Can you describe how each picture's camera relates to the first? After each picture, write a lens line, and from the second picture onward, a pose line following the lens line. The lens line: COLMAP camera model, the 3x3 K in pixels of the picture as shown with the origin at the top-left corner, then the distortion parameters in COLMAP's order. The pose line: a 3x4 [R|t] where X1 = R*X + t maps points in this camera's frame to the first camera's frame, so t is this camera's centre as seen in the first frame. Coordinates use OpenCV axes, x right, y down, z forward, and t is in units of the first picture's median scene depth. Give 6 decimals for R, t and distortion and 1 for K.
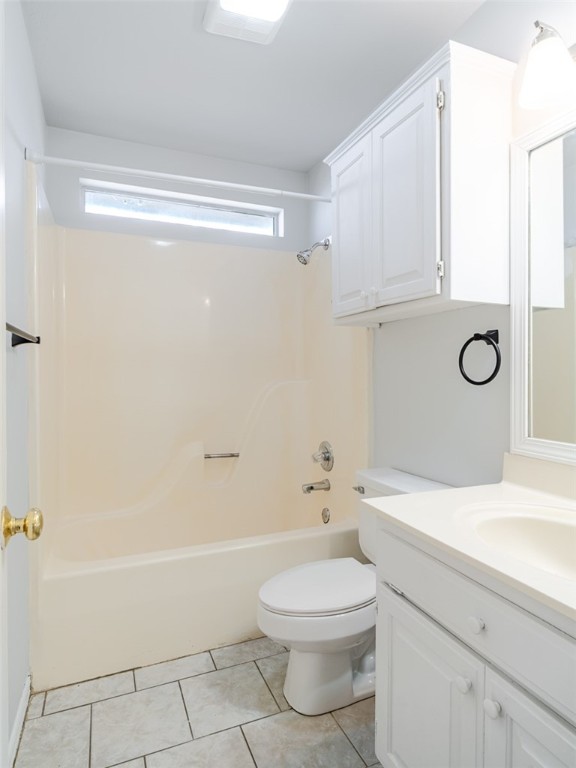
lens RADIAL K [[446.3, 0, 291.0], [0, 446.3, 379.4], [0, 0, 1]] dist [-0.005586, -0.001086]
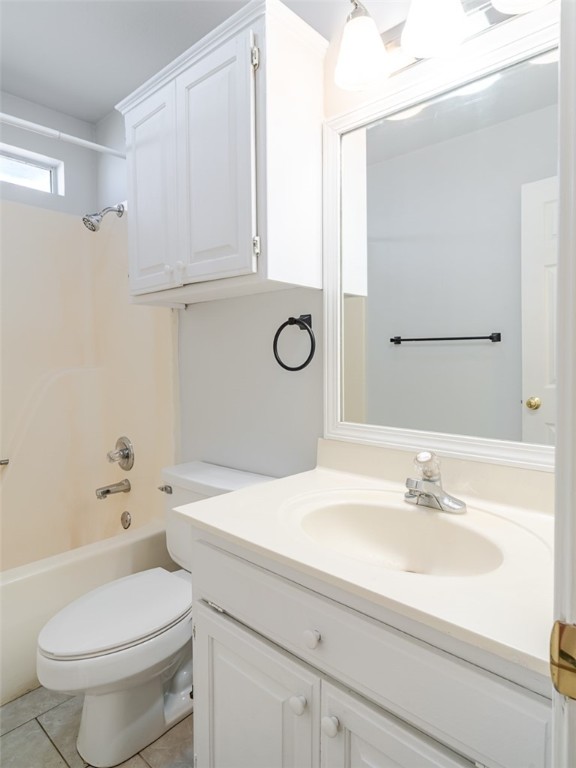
lens RADIAL K [[446.3, 0, 307.0], [0, 446.3, 377.1], [0, 0, 1]] dist [-0.005586, -0.001086]
pose [[0.890758, -0.021090, 0.453987, 0.005143], [0.009455, 0.999566, 0.027884, -0.000857], [-0.454379, -0.020545, 0.890572, 0.114246]]
